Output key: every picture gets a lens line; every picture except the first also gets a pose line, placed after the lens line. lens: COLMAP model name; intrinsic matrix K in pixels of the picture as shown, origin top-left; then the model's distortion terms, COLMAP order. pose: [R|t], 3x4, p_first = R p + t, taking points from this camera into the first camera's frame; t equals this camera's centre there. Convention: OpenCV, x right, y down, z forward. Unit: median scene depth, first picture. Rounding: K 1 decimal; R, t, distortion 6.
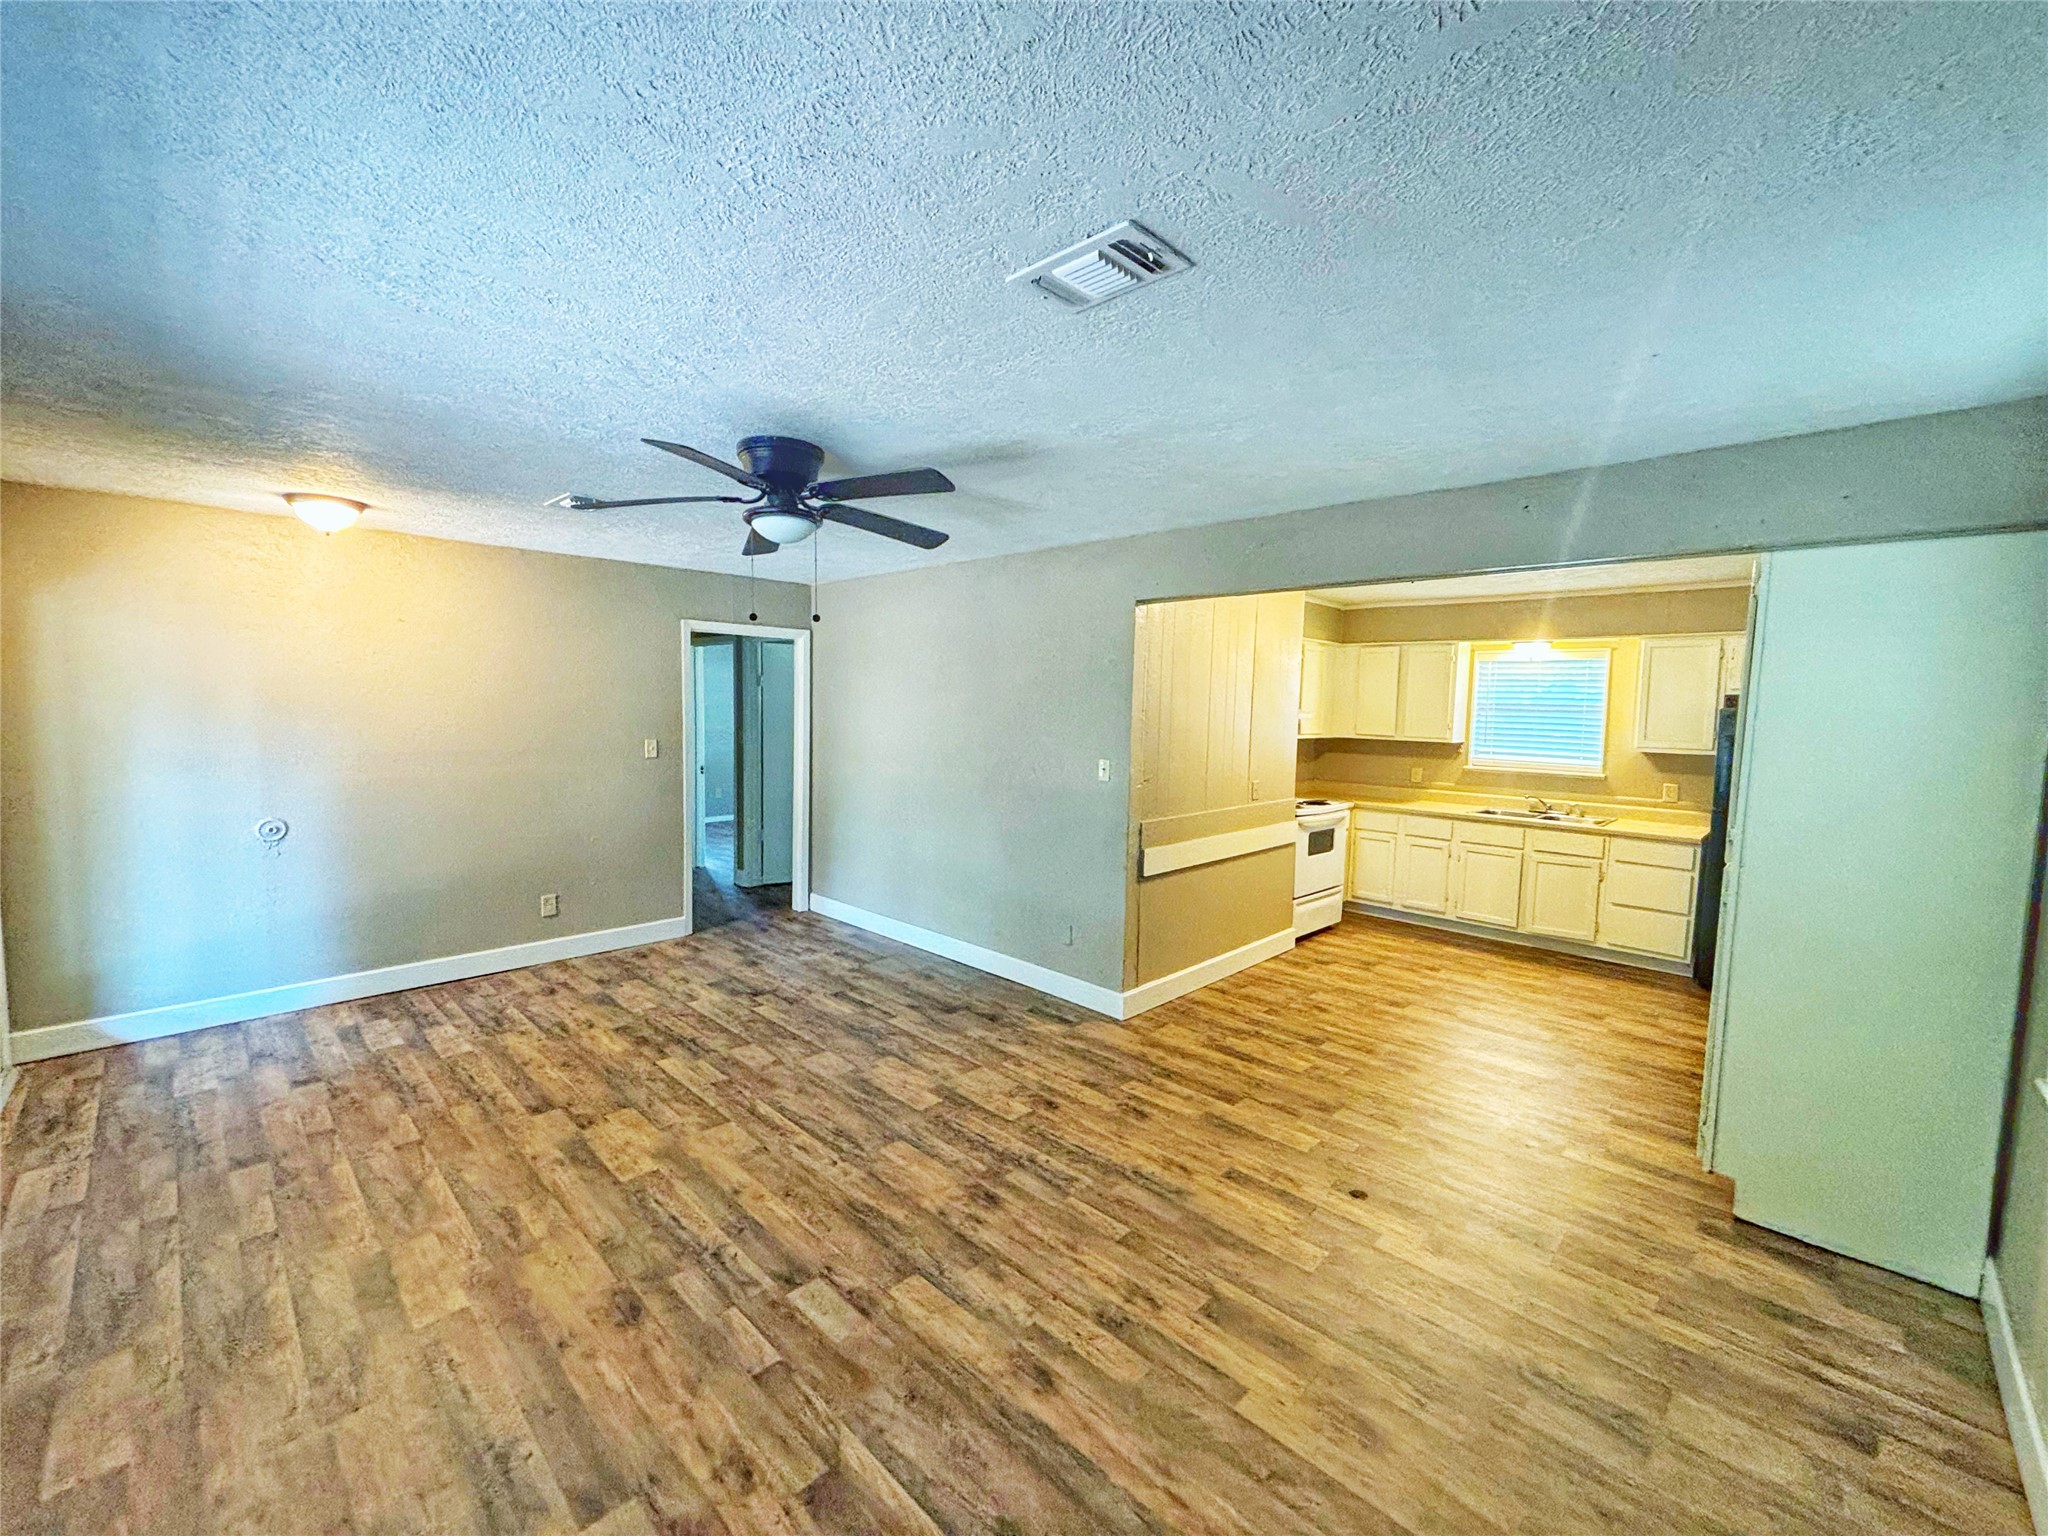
lens RADIAL K [[833.8, 0, 1025.6], [0, 833.8, 753.5], [0, 0, 1]] dist [-0.000854, 0.001140]
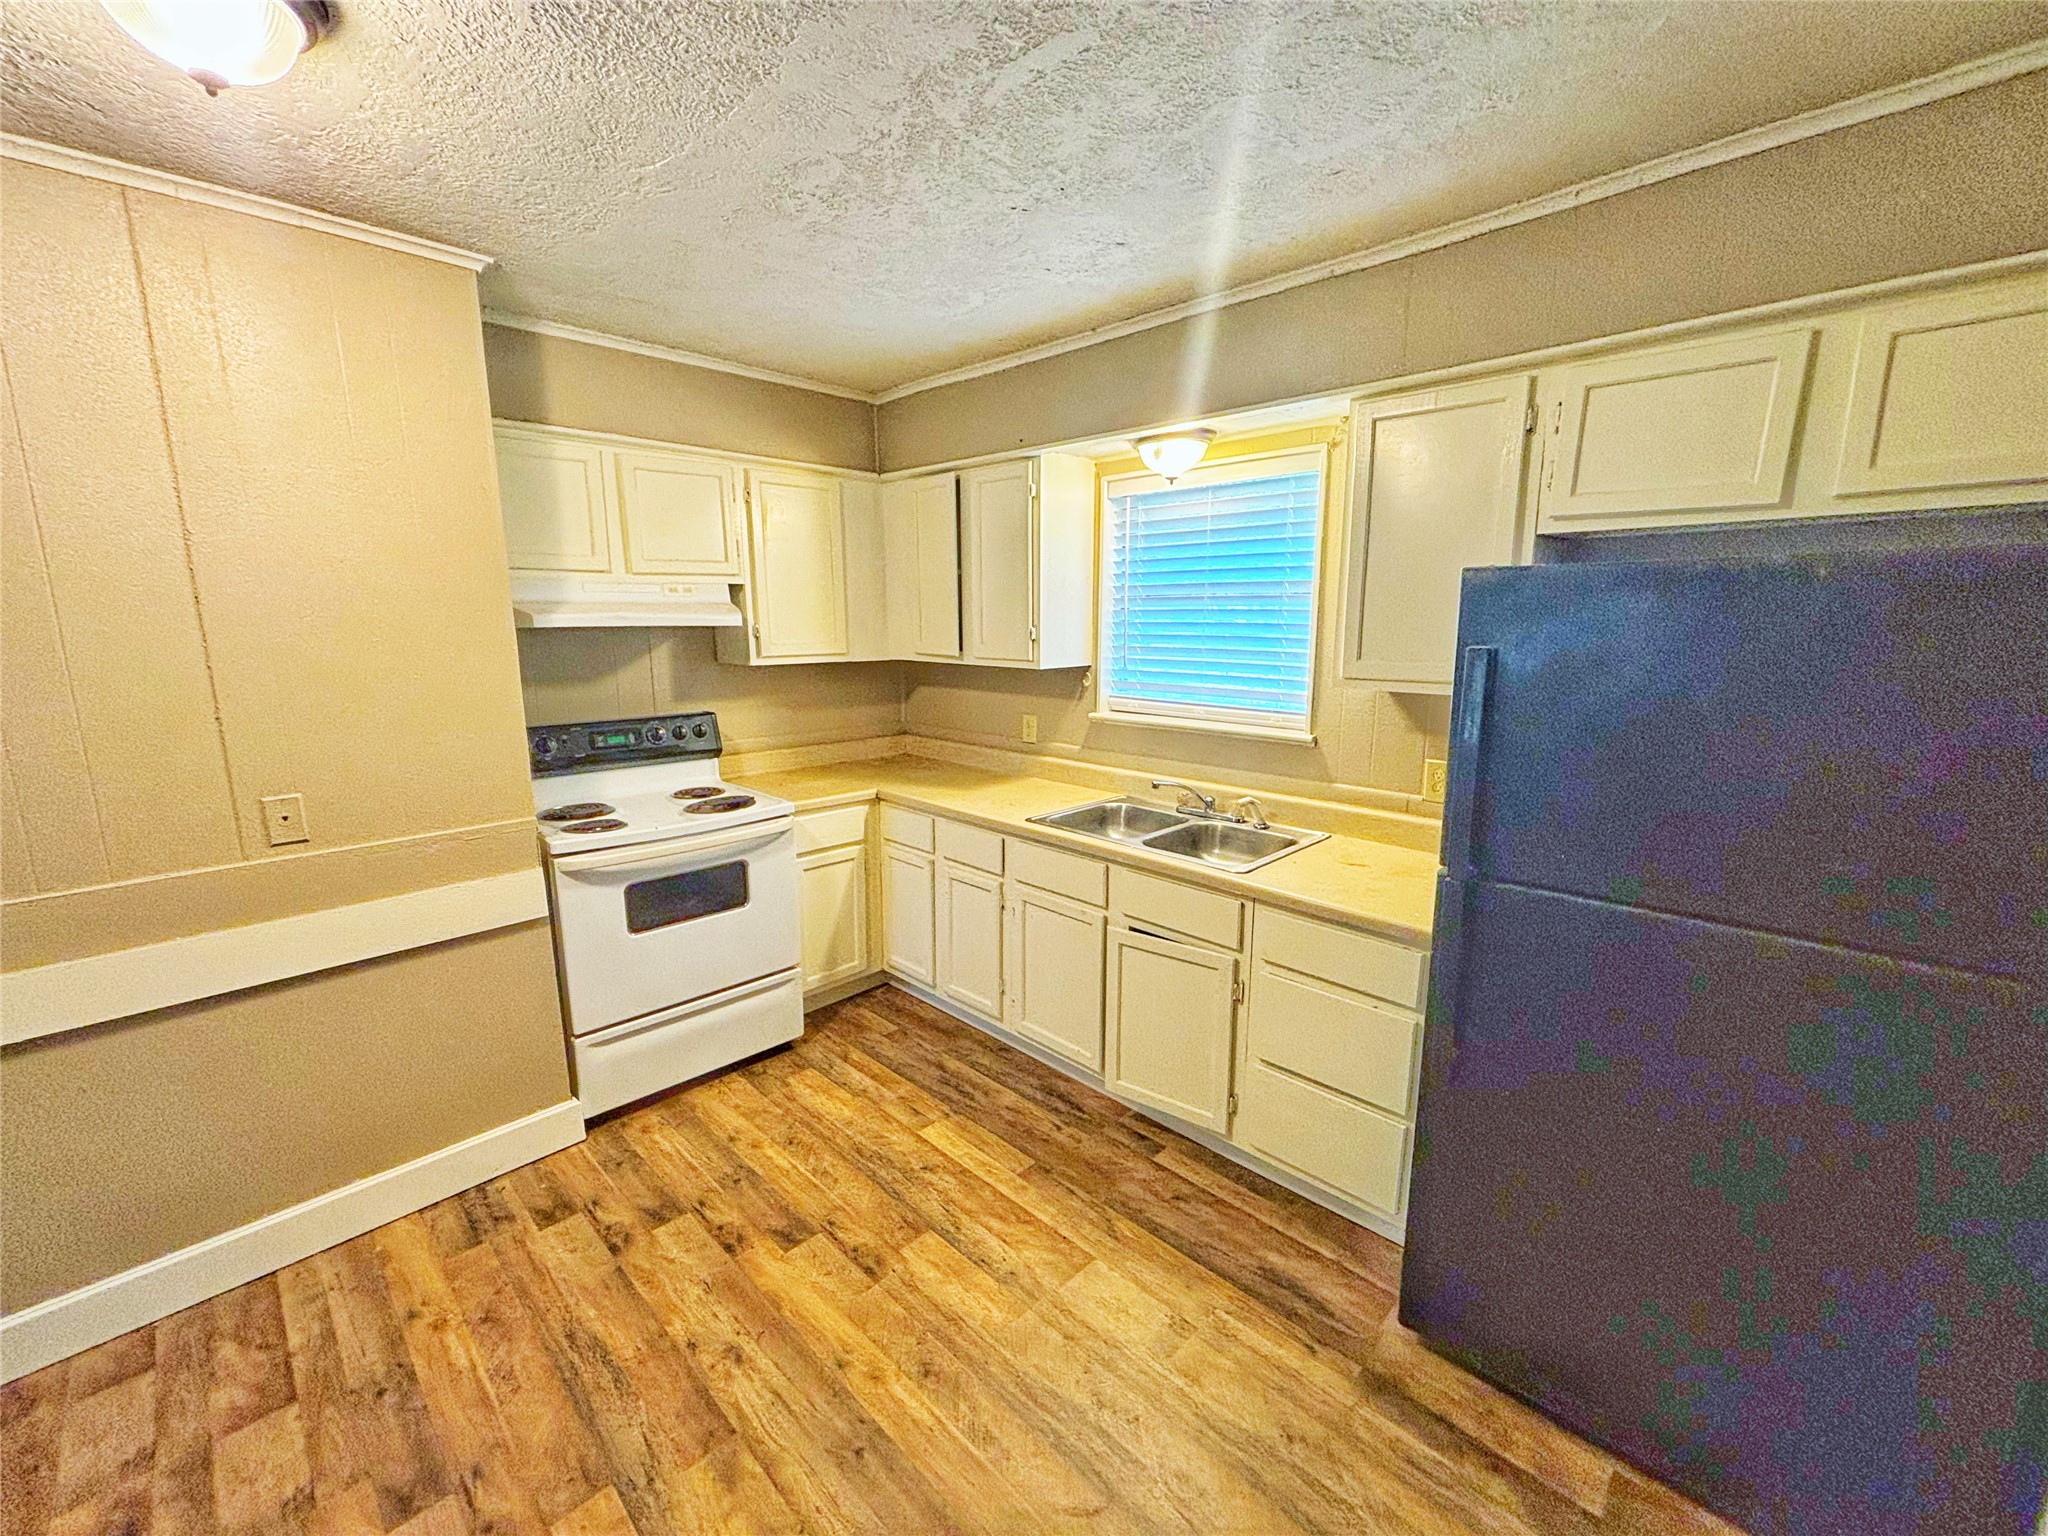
lens RADIAL K [[833.8, 0, 1020.5], [0, 833.8, 774.4], [0, 0, 1]] dist [-0.000854, 0.001140]
pose [[0.999674, -0.021247, -0.014171, 0.661832], [0.022934, 0.990977, 0.132055, -0.021527], [0.011237, -0.132337, 0.991141, 0.670744]]
